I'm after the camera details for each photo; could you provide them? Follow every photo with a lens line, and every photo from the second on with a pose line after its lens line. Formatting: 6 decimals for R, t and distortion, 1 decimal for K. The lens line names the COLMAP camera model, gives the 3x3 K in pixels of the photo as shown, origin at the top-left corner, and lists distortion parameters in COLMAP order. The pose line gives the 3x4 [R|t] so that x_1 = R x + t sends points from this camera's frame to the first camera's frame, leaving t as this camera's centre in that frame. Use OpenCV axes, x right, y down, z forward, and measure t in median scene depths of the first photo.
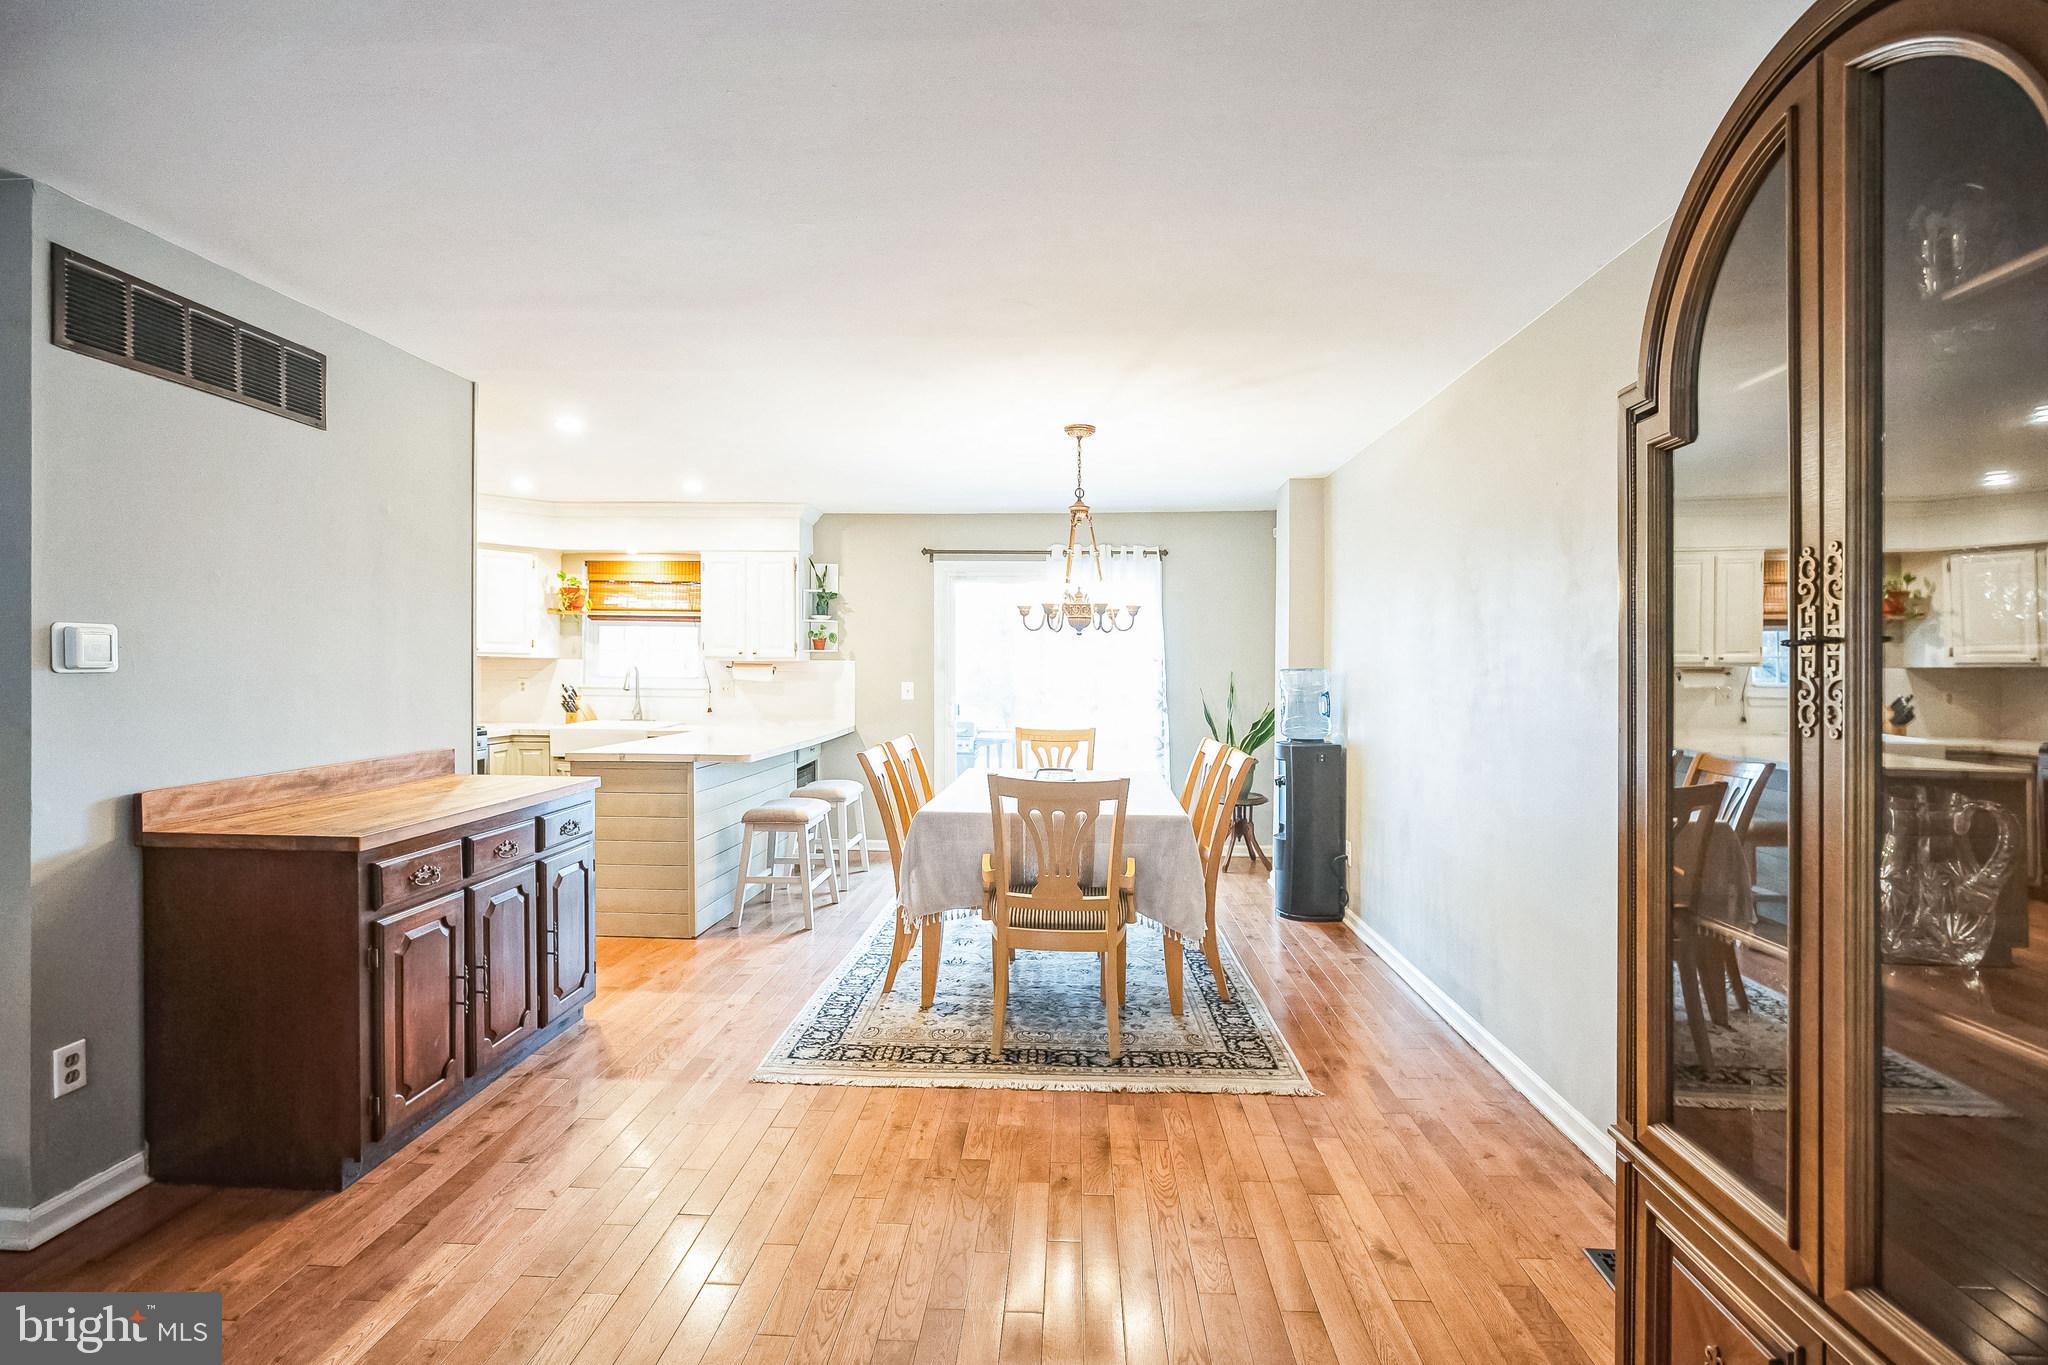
lens RADIAL K [[941.5, 0, 1024.4], [0, 941.5, 677.2], [0, 0, 1]] dist [-0.011806, 0.000192]
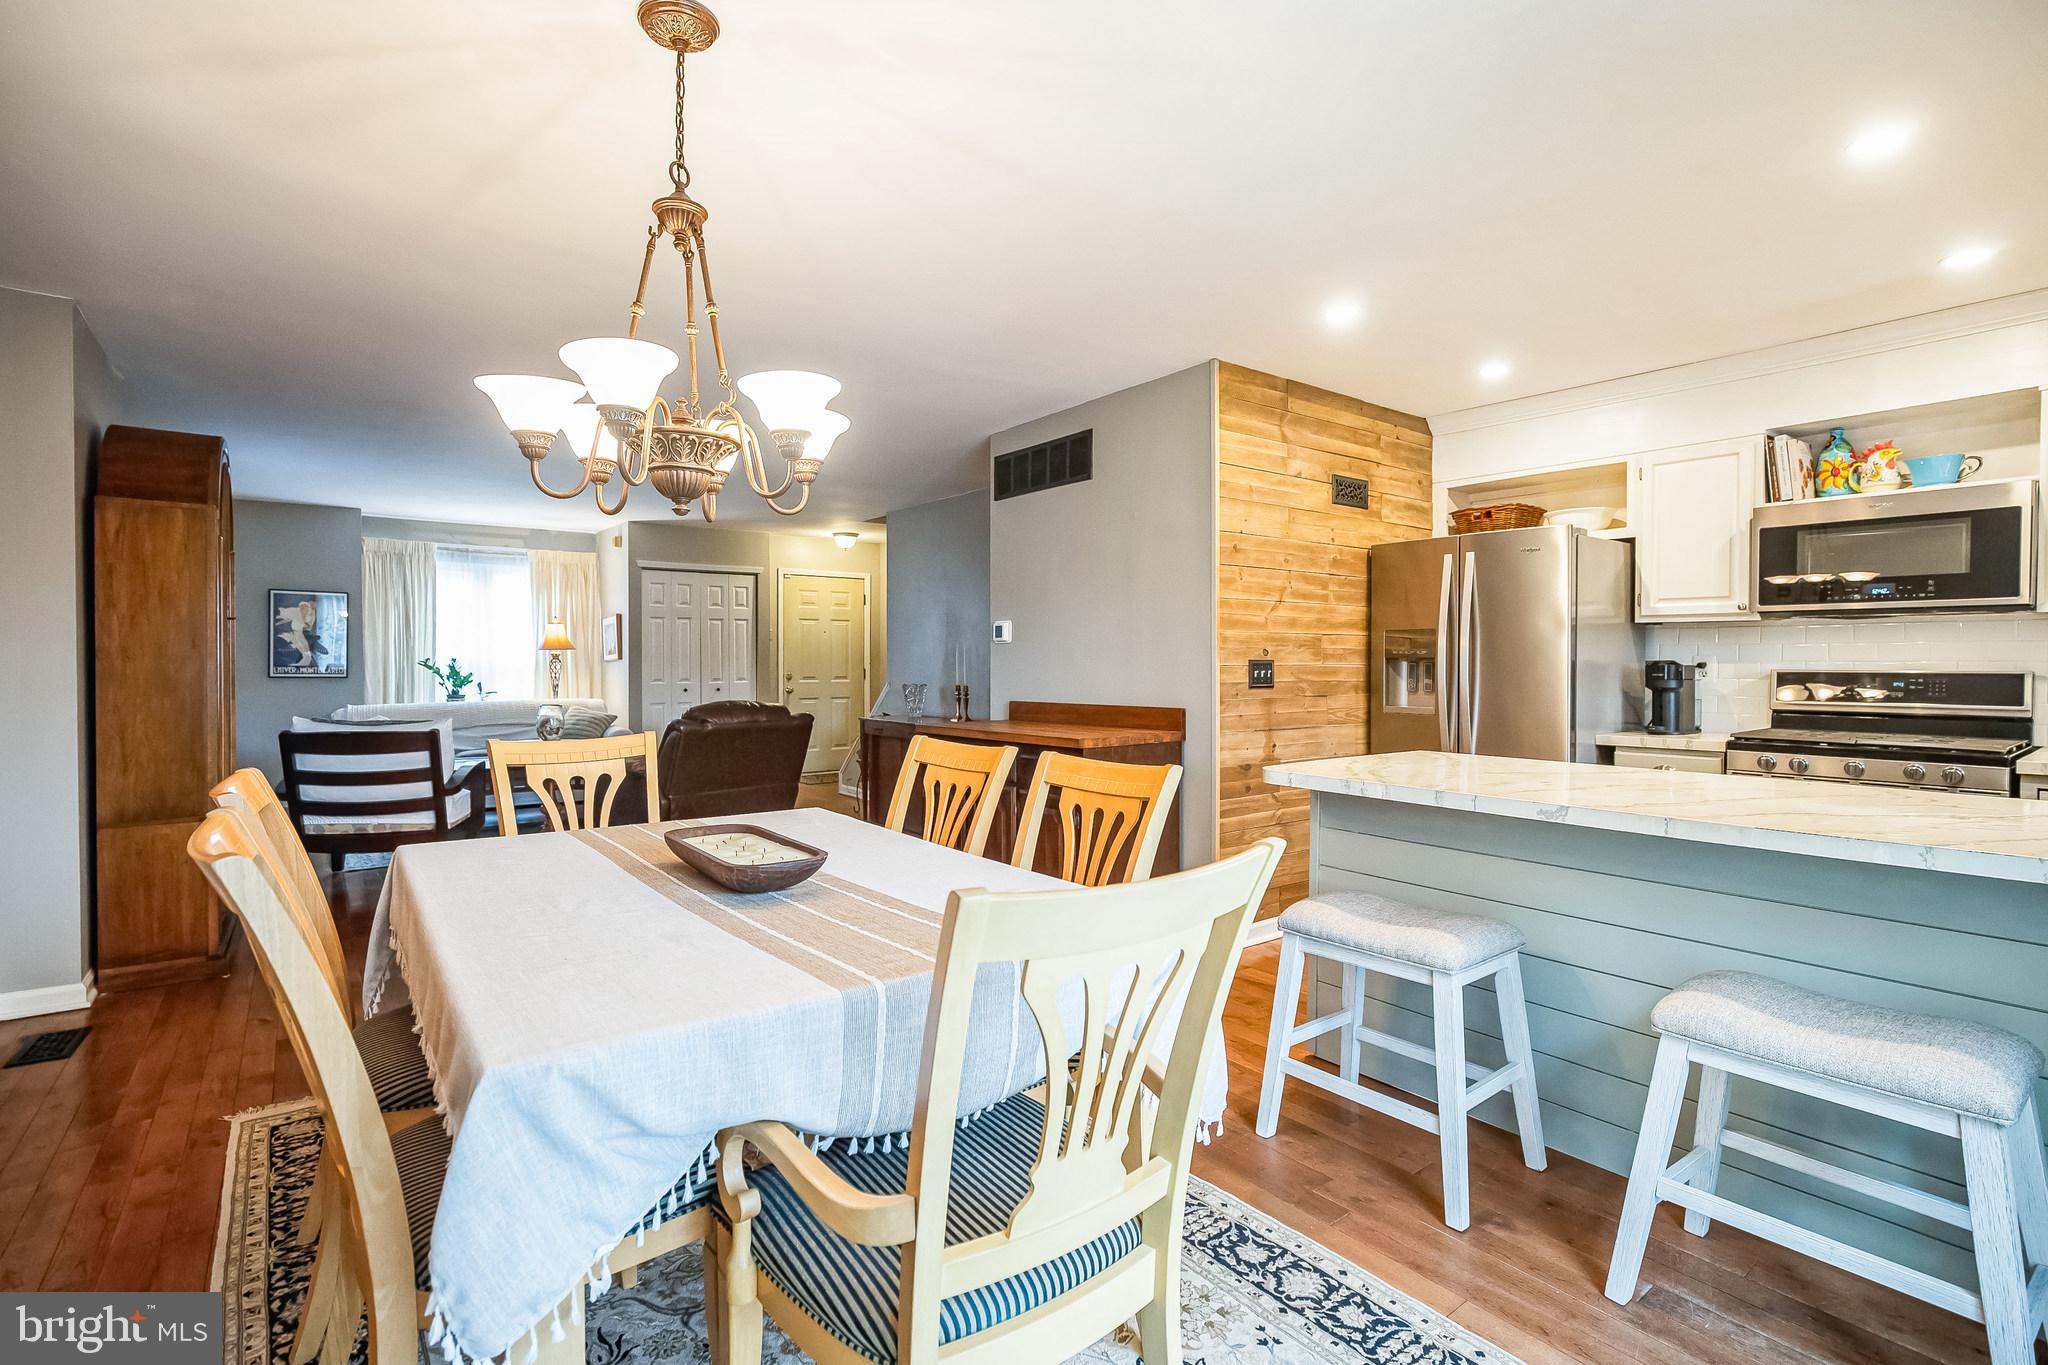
lens RADIAL K [[954.6, 0, 1014.7], [0, 954.6, 677.5], [0, 0, 1]] dist [-0.007657, 0.000659]
pose [[-0.764943, 0.000148, -0.644098, 0.163521], [-0.015751, 0.999697, 0.018936, 0.012826], [0.643905, 0.024630, -0.764709, 1.062207]]
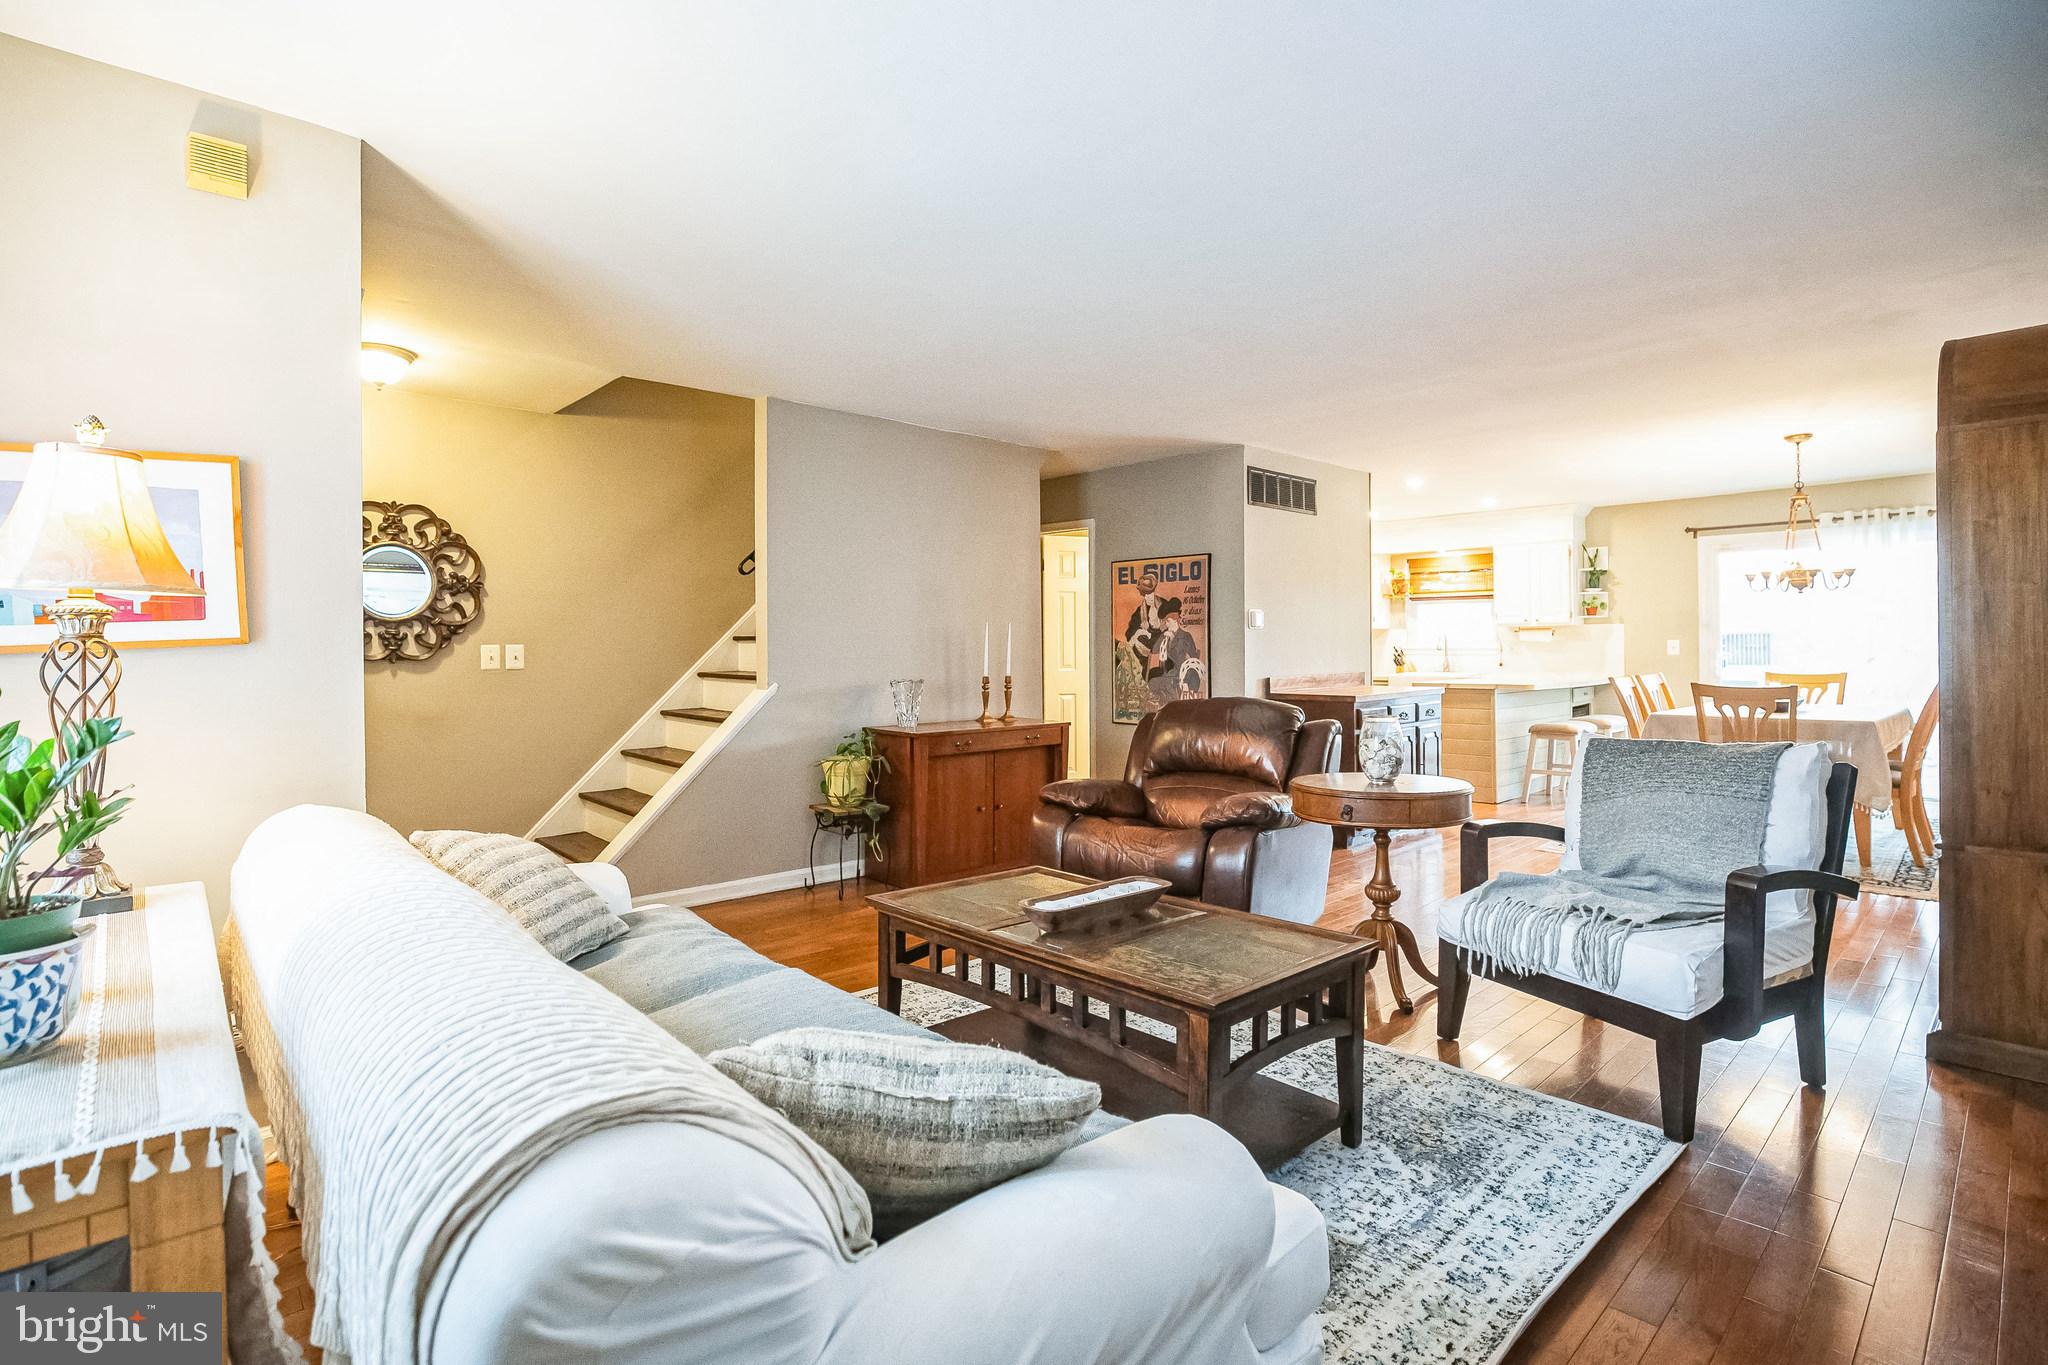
lens RADIAL K [[975.9, 0, 1029.5], [0, 975.9, 658.4], [0, 0, 1]] dist [-0.024124, 0.000117]
pose [[0.723438, -0.009444, -0.690324, 0.151759], [0.008144, 0.999954, -0.005146, 0.032660], [0.690341, -0.001899, 0.723482, -0.528041]]
